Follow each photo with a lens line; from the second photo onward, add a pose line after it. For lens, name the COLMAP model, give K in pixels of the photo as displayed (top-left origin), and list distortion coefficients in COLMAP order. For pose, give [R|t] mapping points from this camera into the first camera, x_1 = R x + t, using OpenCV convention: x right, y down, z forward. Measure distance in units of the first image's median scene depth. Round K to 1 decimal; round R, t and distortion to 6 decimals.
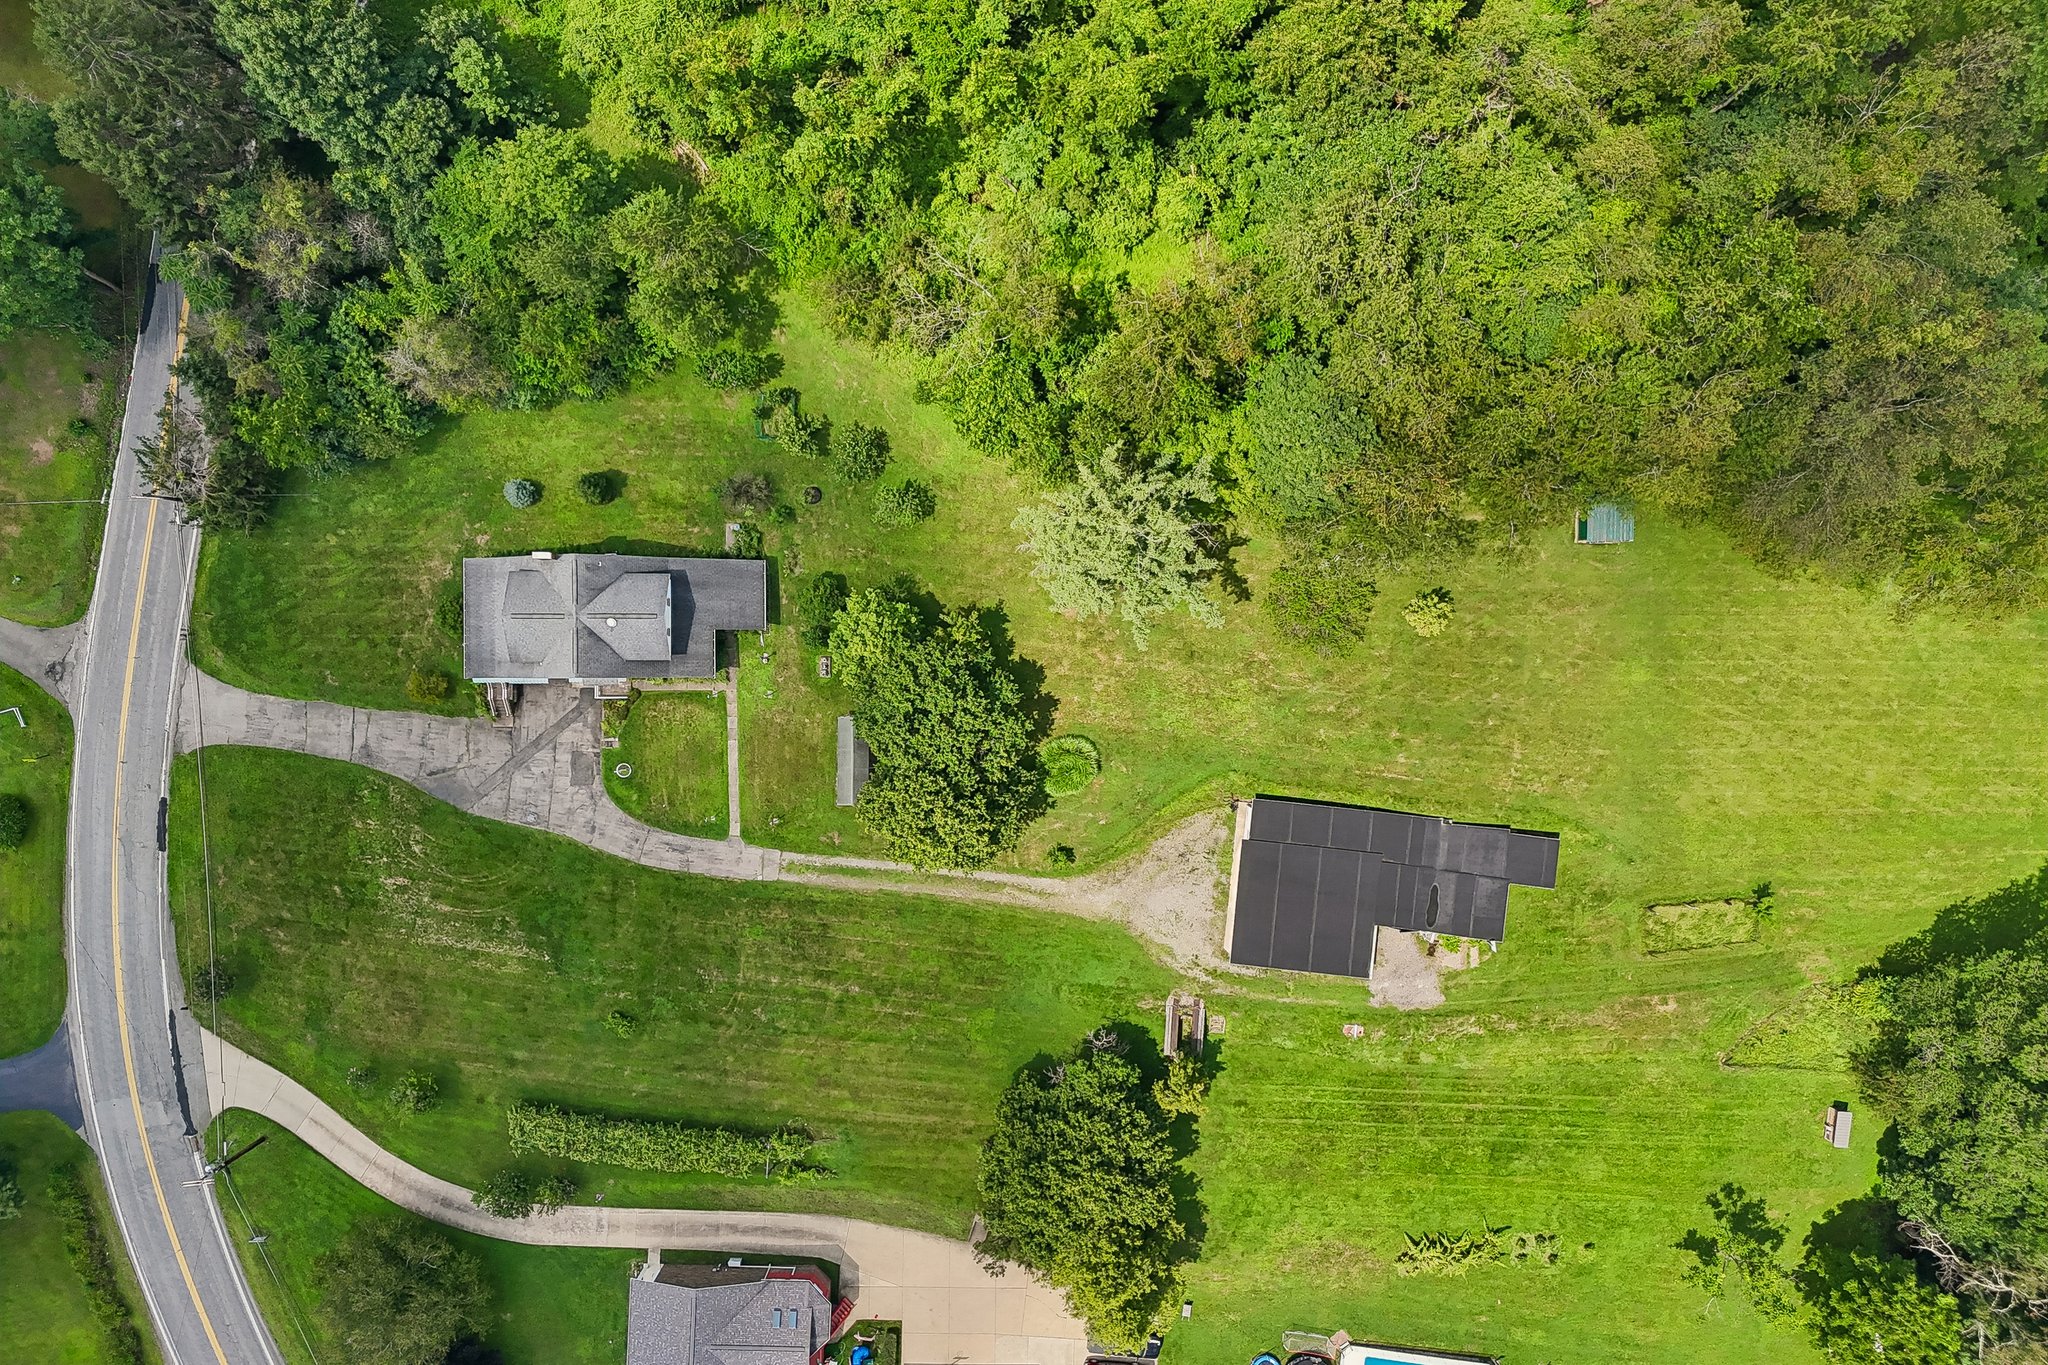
lens RADIAL K [[1531.9, 0, 1030.0], [0, 1531.9, 684.9], [0, 0, 1]] dist [0.078014, -0.054293]
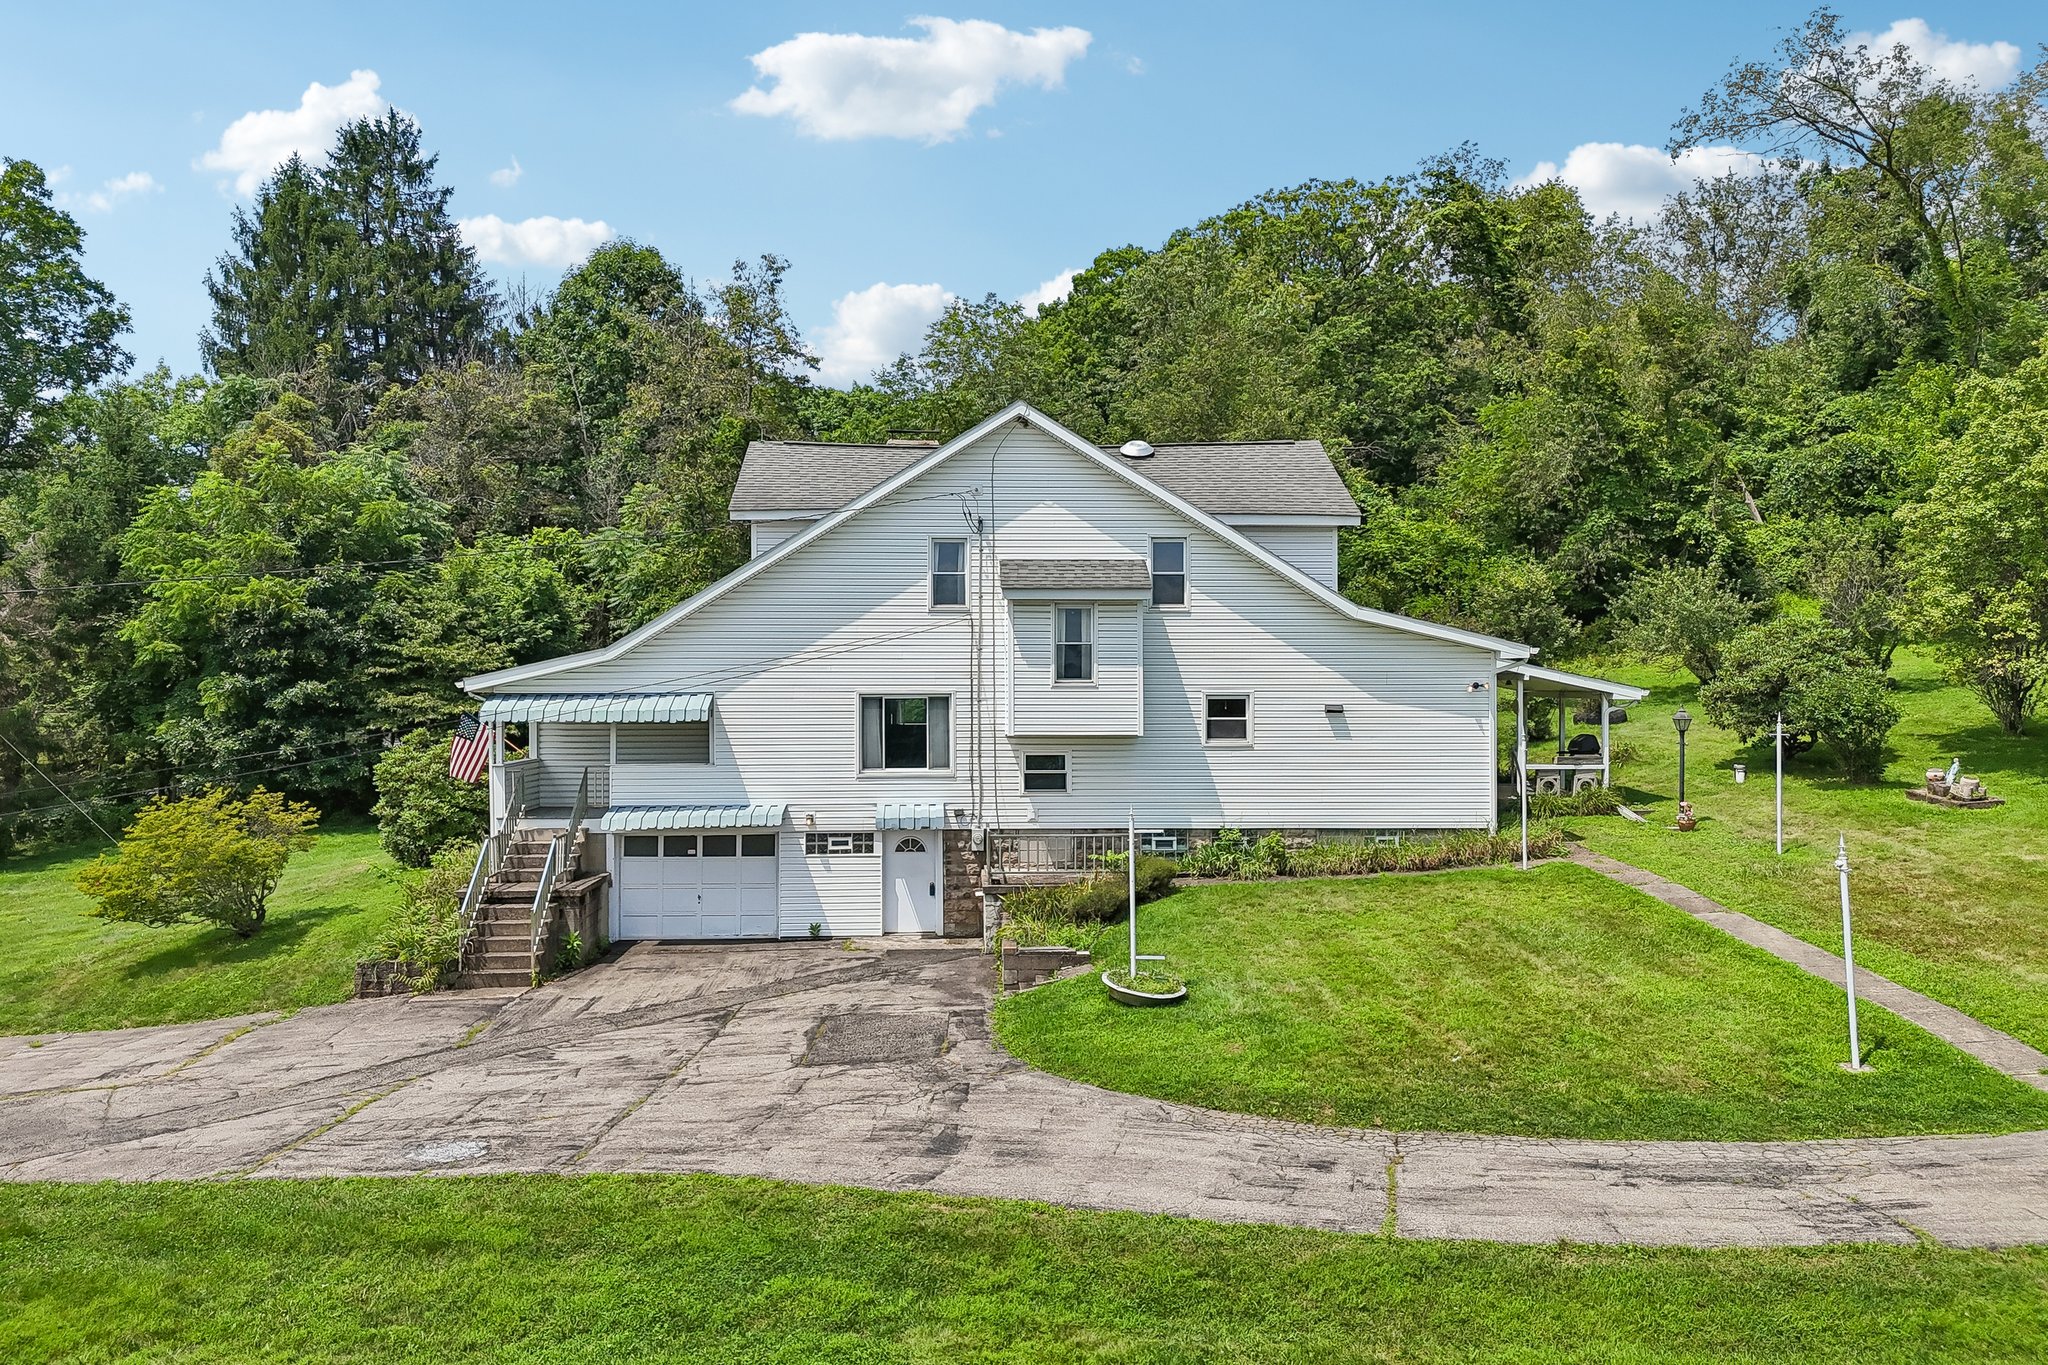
lens RADIAL K [[1531.9, 0, 1013.3], [0, 1531.9, 675.1], [0, 0, 1]] dist [0.078014, -0.054293]
pose [[0.999072, -0.004473, 0.042845, -0.283998], [0.042761, -0.017446, -0.998933, 0.217350], [0.005216, 0.999838, -0.017239, 0.968556]]
